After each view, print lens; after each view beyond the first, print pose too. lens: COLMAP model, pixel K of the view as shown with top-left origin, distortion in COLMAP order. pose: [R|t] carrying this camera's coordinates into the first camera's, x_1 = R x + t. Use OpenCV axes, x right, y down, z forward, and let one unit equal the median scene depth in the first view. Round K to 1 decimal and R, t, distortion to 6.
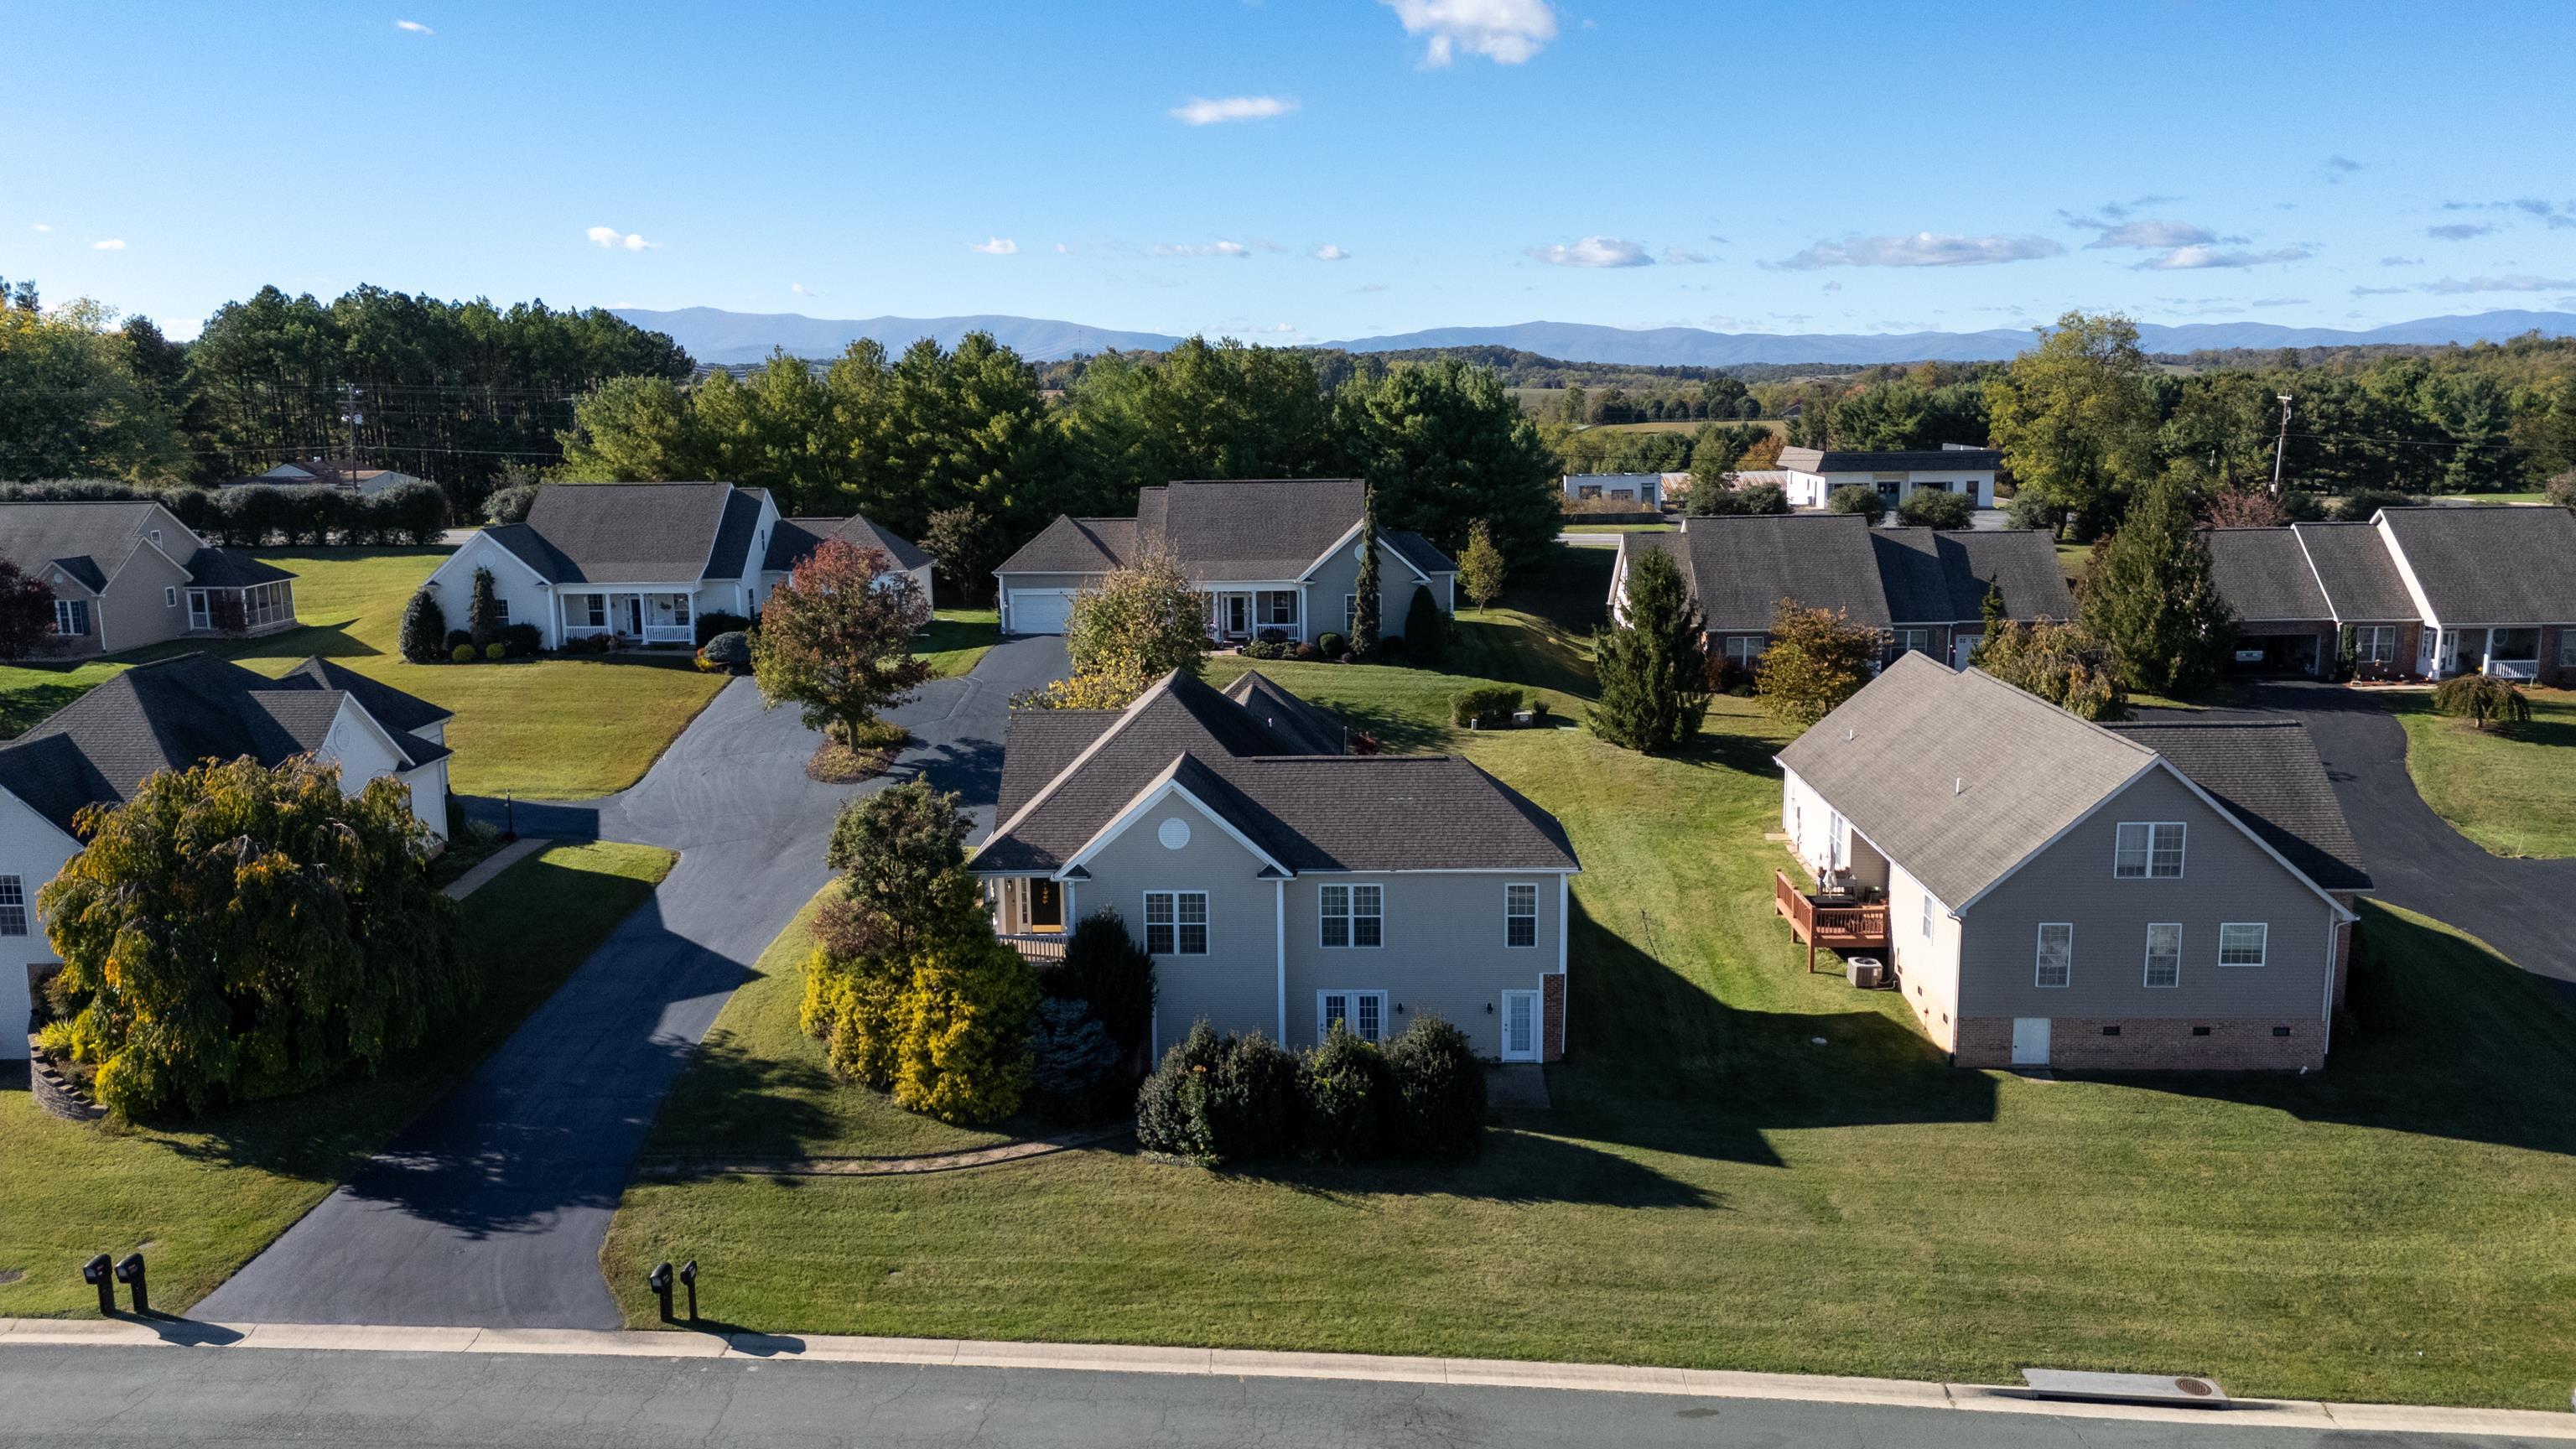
lens RADIAL K [[1893.8, 0, 1288.8], [0, 1893.8, 714.4], [0, 0, 1]] dist [0.078014, -0.079441]
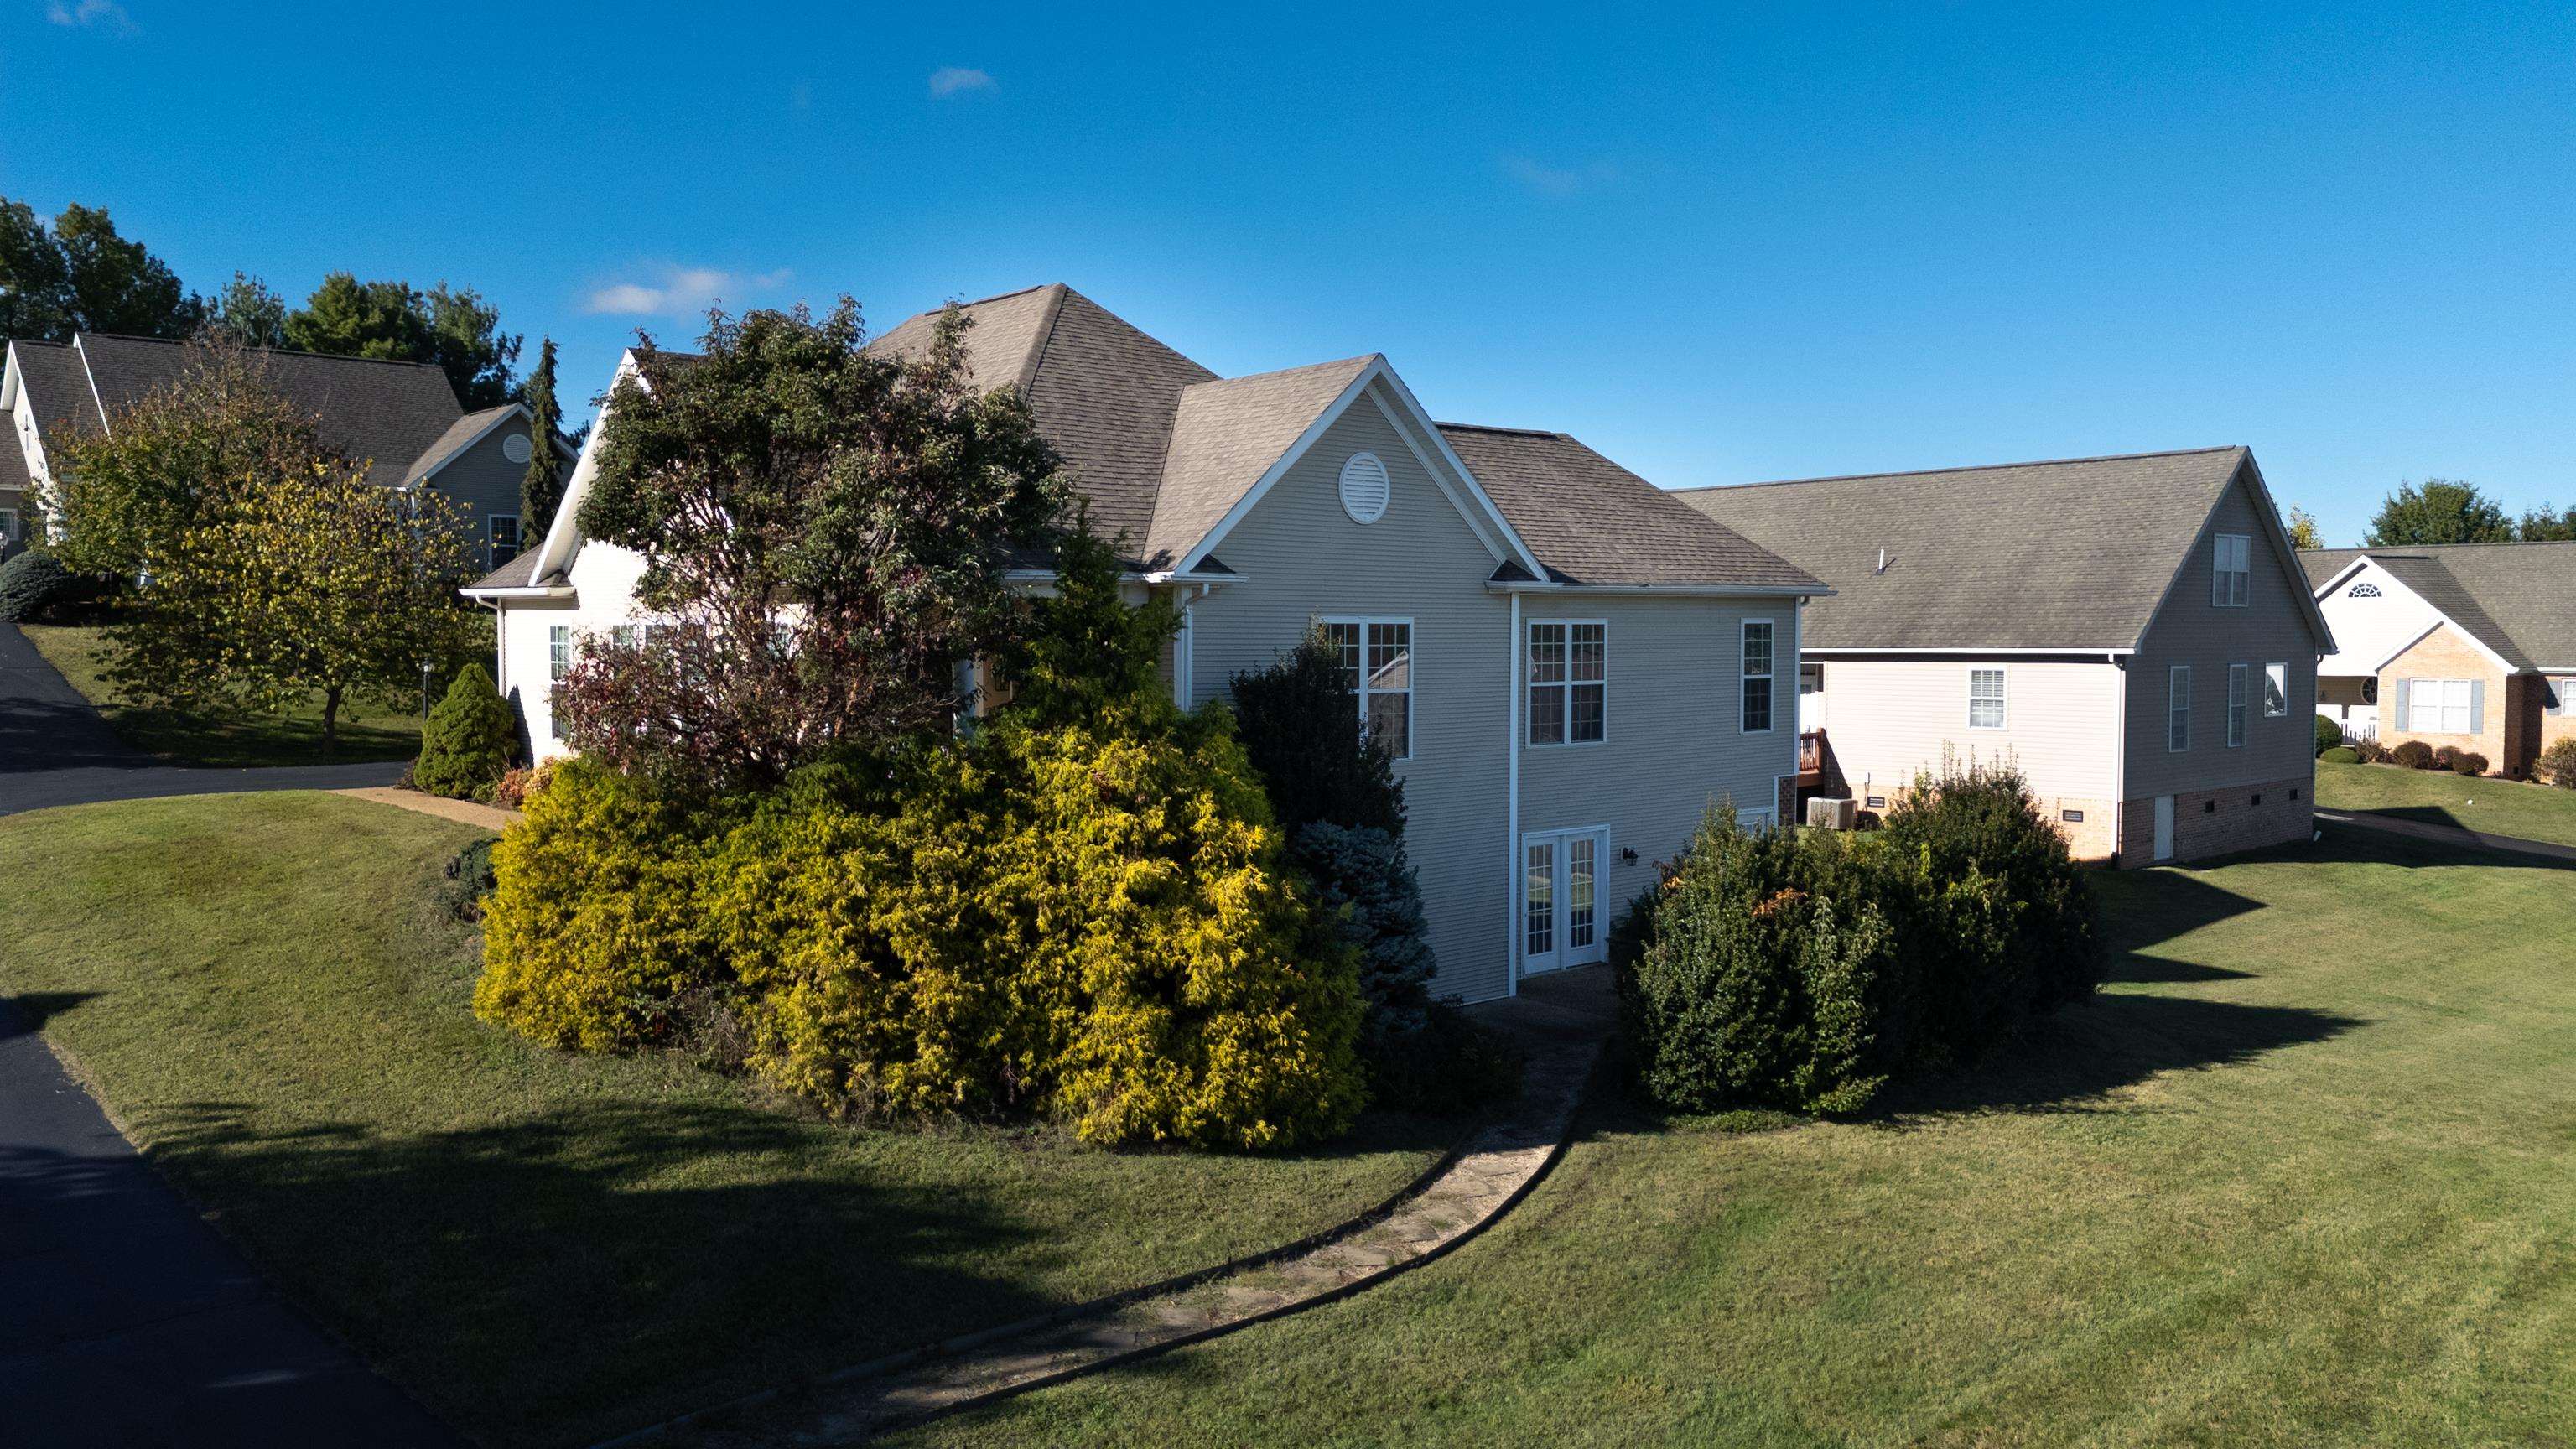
lens RADIAL K [[1893.8, 0, 1287.2], [0, 1893.8, 723.4], [0, 0, 1]] dist [0.078014, -0.079441]
pose [[0.719974, -0.020912, 0.693686, -0.403848], [0.111209, 0.990106, -0.085576, 0.160500], [-0.685033, 0.138757, 0.715176, 0.708303]]
